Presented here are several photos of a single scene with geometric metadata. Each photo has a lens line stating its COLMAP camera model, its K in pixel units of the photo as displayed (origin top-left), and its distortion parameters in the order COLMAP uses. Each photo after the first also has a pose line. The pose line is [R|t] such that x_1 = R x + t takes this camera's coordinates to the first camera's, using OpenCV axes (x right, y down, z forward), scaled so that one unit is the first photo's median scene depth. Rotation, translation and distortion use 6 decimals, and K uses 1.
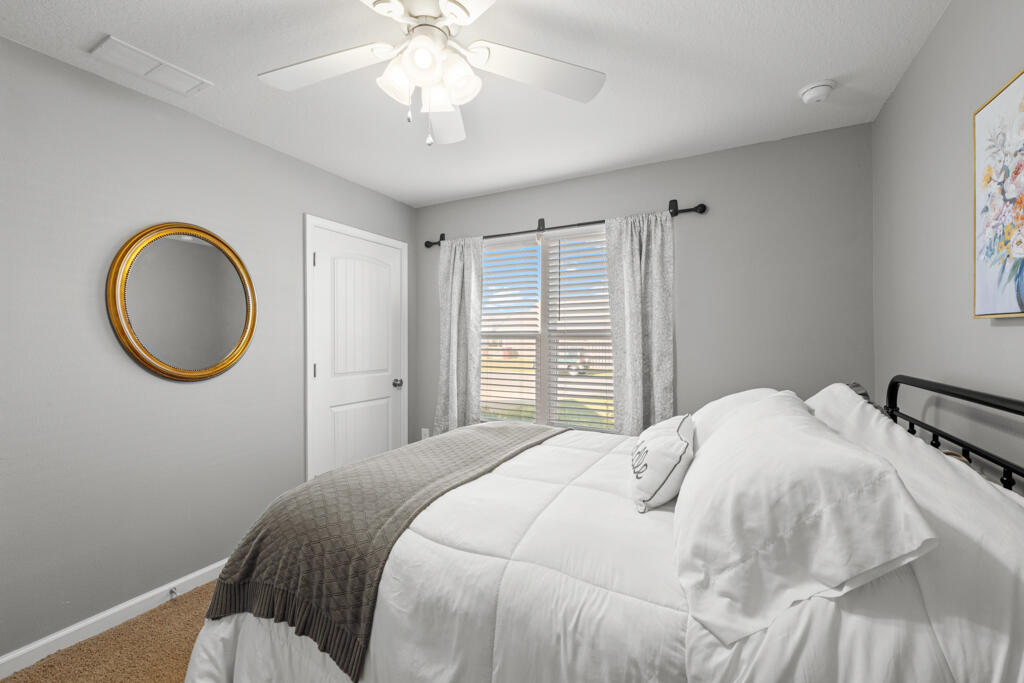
lens RADIAL K [[407.1, 0, 516.8], [0, 407.1, 342.9], [0, 0, 1]] dist [0.002109, -0.001594]
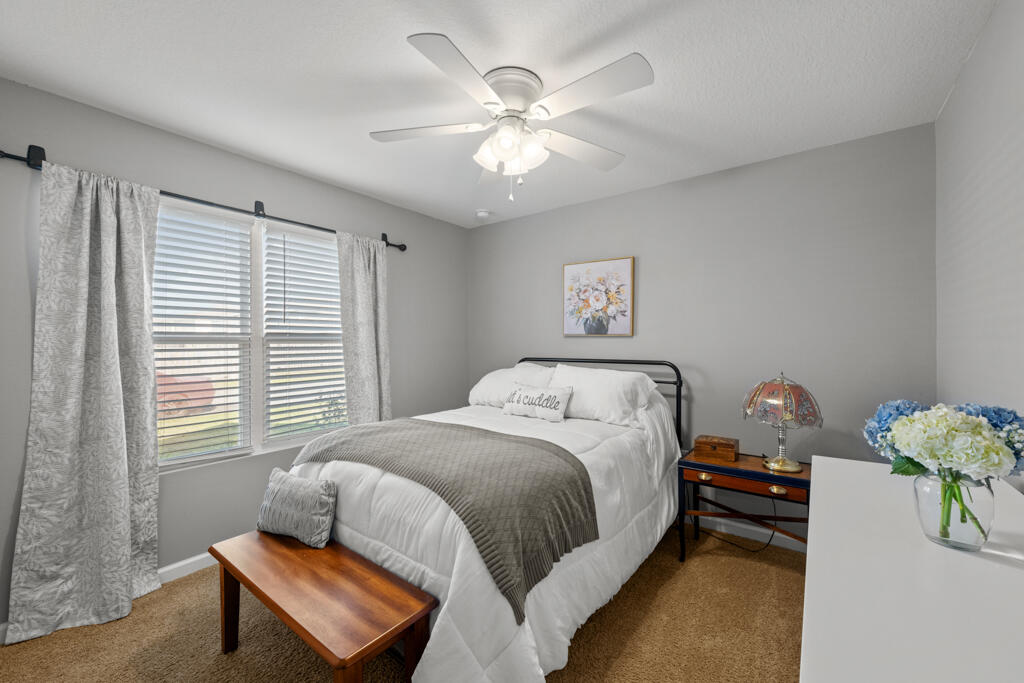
lens RADIAL K [[407.1, 0, 516.8], [0, 407.1, 342.9], [0, 0, 1]] dist [0.002109, -0.001594]
pose [[0.159115, -0.002877, 0.987256, -0.744052], [0.011659, 0.999932, 0.001035, -0.004987], [-0.987191, 0.011345, 0.159137, 0.360825]]
